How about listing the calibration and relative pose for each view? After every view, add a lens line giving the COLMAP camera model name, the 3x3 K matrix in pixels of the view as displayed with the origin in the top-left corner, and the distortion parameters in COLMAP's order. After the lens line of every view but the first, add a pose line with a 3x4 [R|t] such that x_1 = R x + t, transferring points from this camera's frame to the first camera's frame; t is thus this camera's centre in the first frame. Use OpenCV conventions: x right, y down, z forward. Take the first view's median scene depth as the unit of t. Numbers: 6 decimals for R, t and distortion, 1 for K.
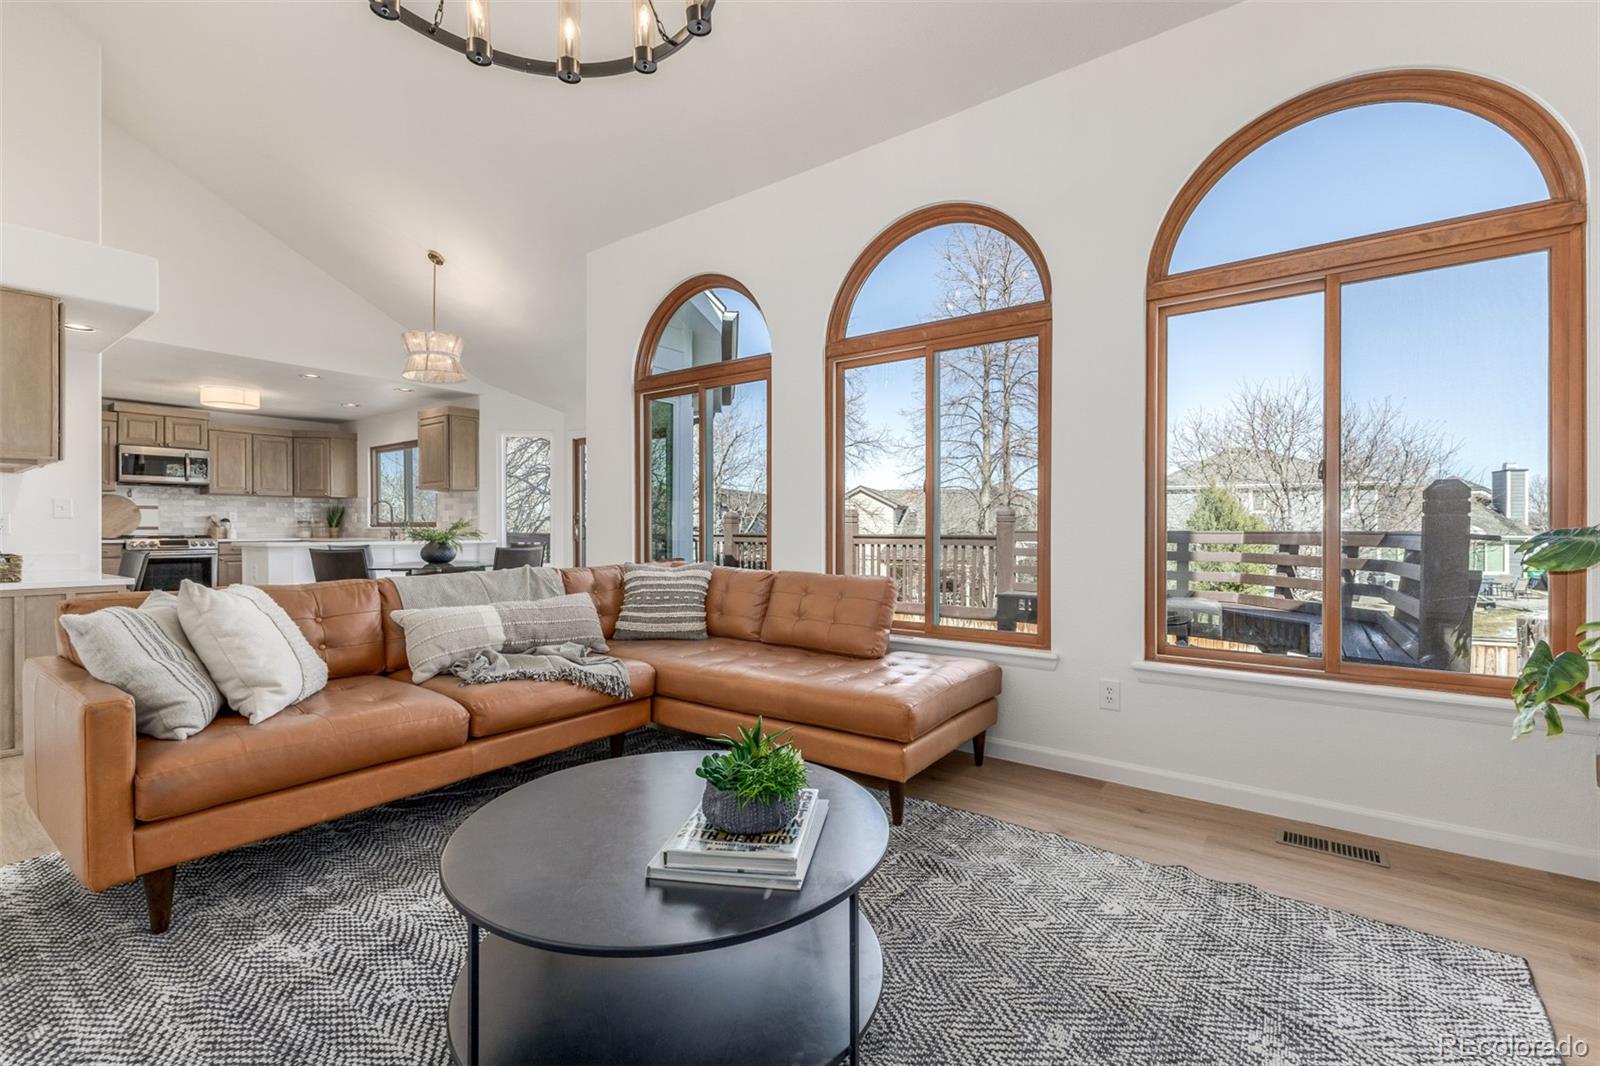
lens RADIAL K [[693.2, 0, 805.3], [0, 693.2, 530.8], [0, 0, 1]] dist [0.006764, -0.001777]
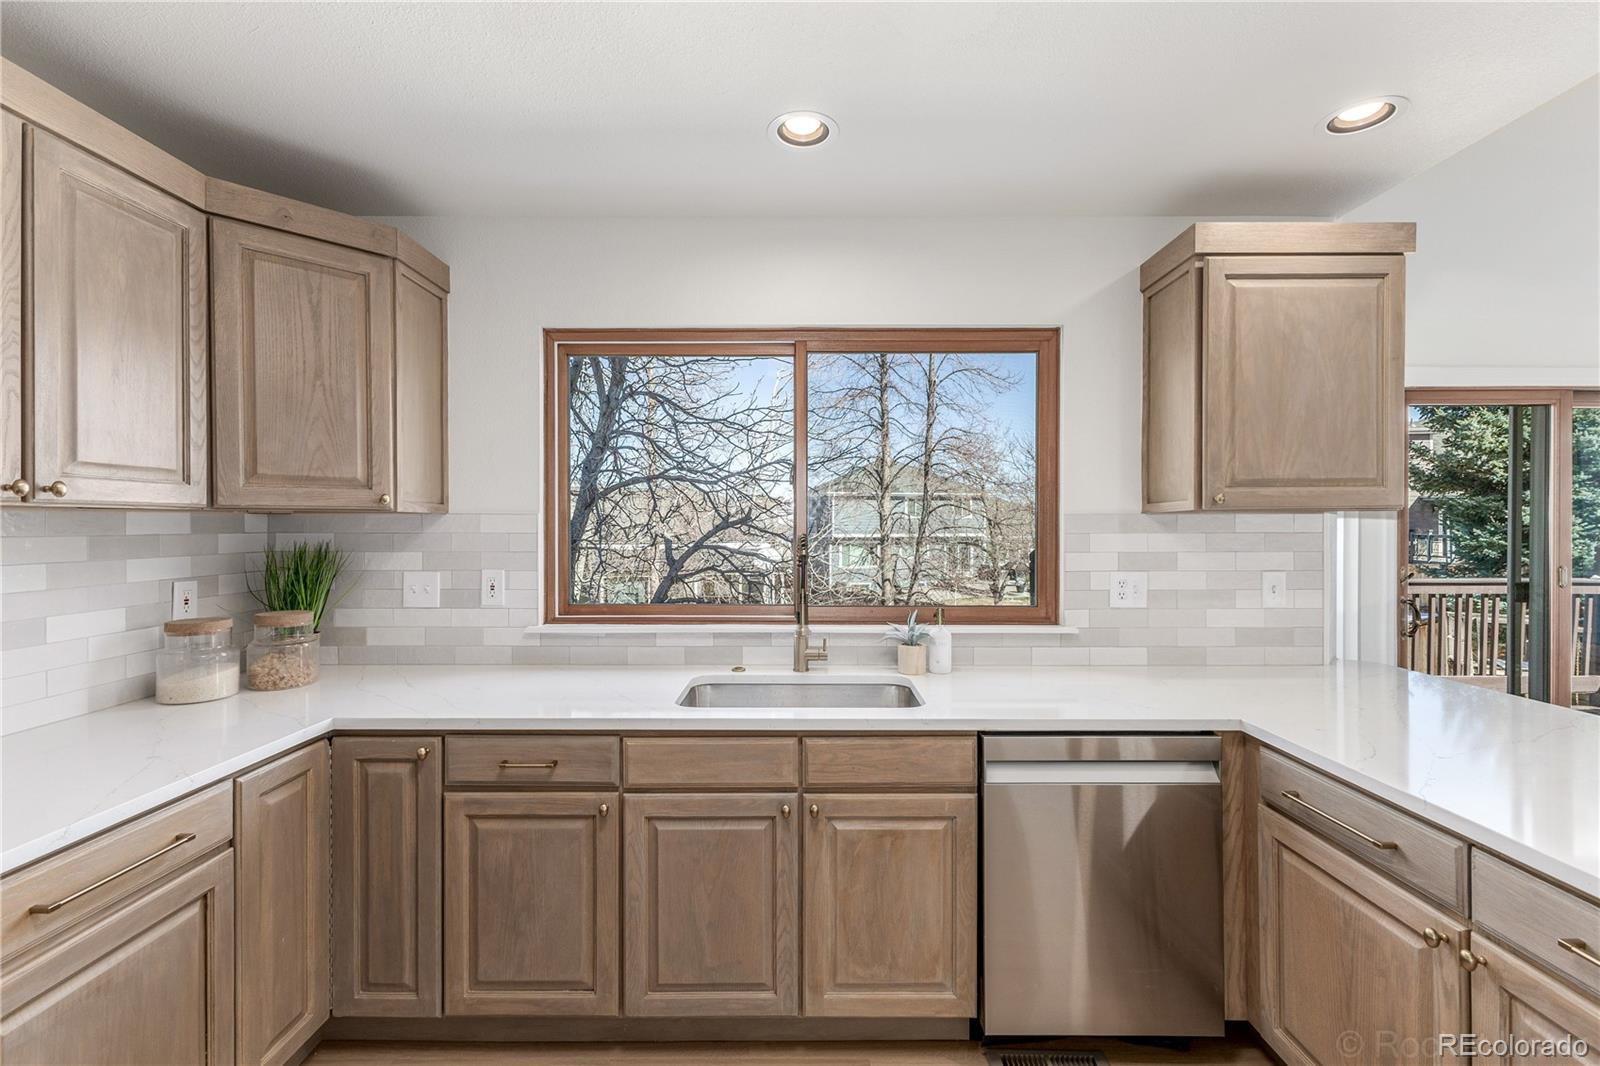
lens RADIAL K [[693.2, 0, 793.8], [0, 693.2, 527.3], [0, 0, 1]] dist [0.006764, -0.001777]
pose [[0.806779, -0.004773, 0.590835, -0.868696], [0.005632, 0.999984, 0.000388, -0.052247], [-0.590827, 0.003014, 0.806793, 0.891869]]
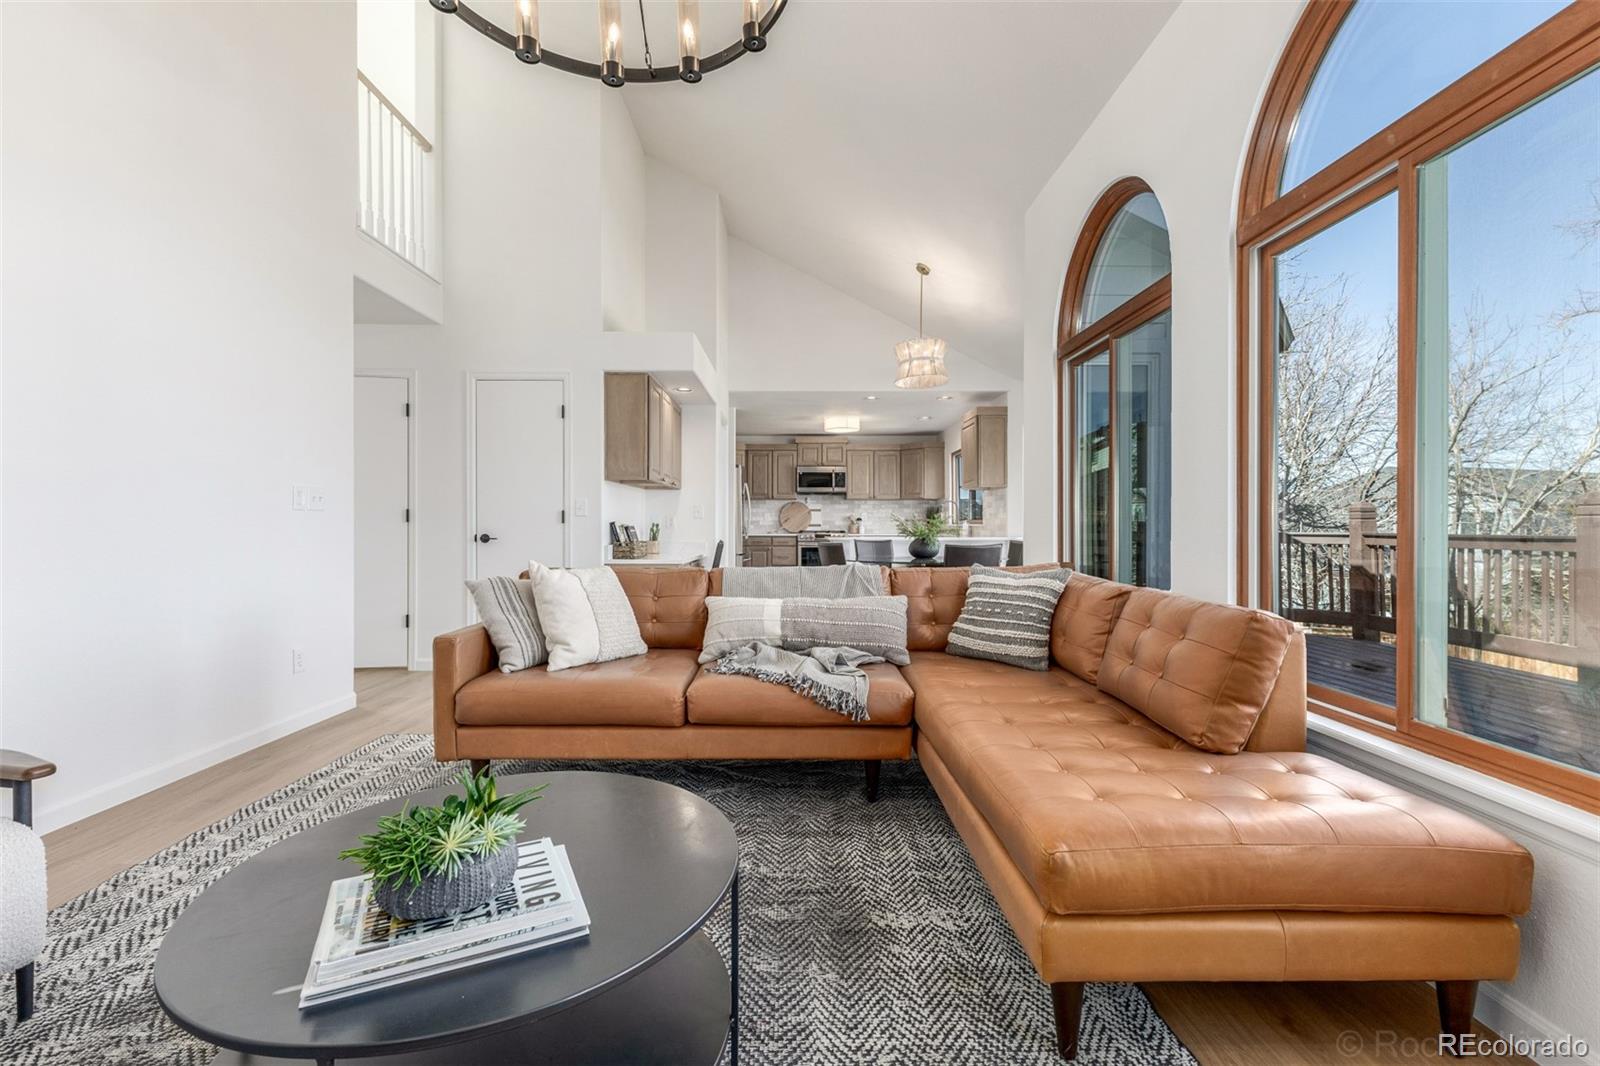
lens RADIAL K [[693.2, 0, 794.7], [0, 693.2, 523.1], [0, 0, 1]] dist [0.006764, -0.001777]
pose [[0.591671, -0.003558, -0.806172, 0.153430], [-0.002960, 0.999974, -0.006586, 0.000661], [0.806174, 0.006283, 0.591645, 0.166511]]
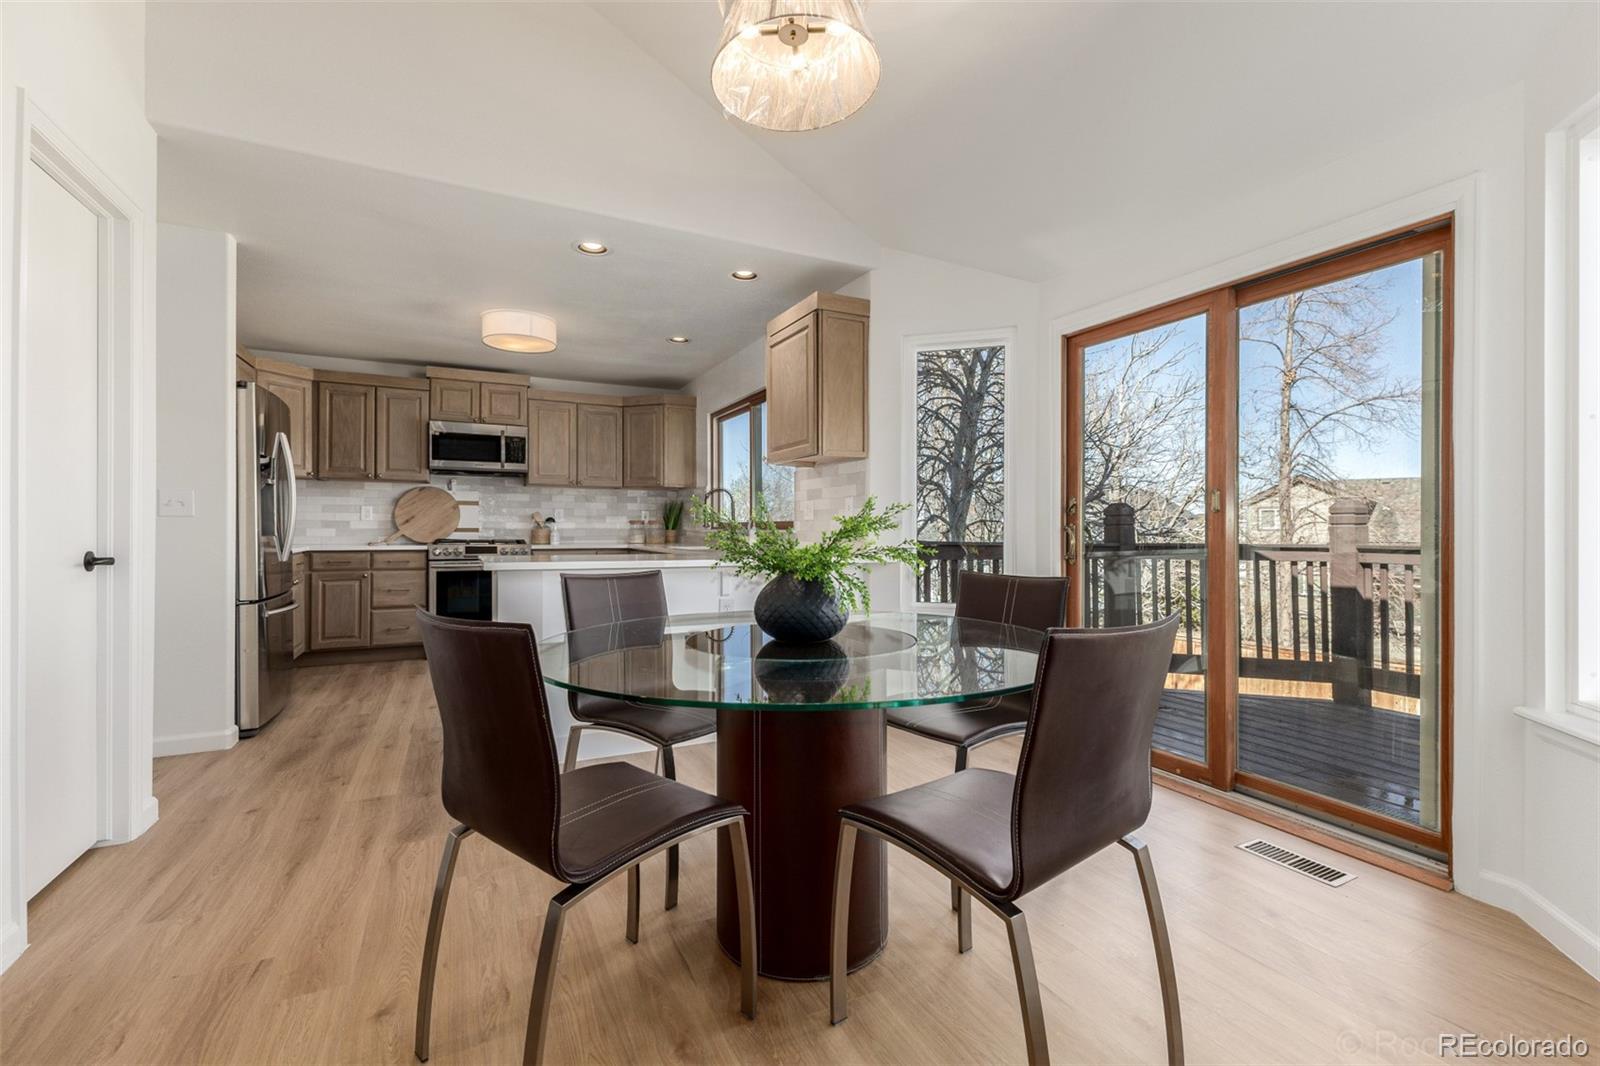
lens RADIAL K [[693.2, 0, 799.7], [0, 693.2, 536.2], [0, 0, 1]] dist [0.006764, -0.001777]
pose [[0.886777, 0.007102, -0.462142, -0.281182], [-0.005978, 0.999975, 0.003896, -0.002265], [0.462158, -0.000692, 0.886797, 0.528388]]
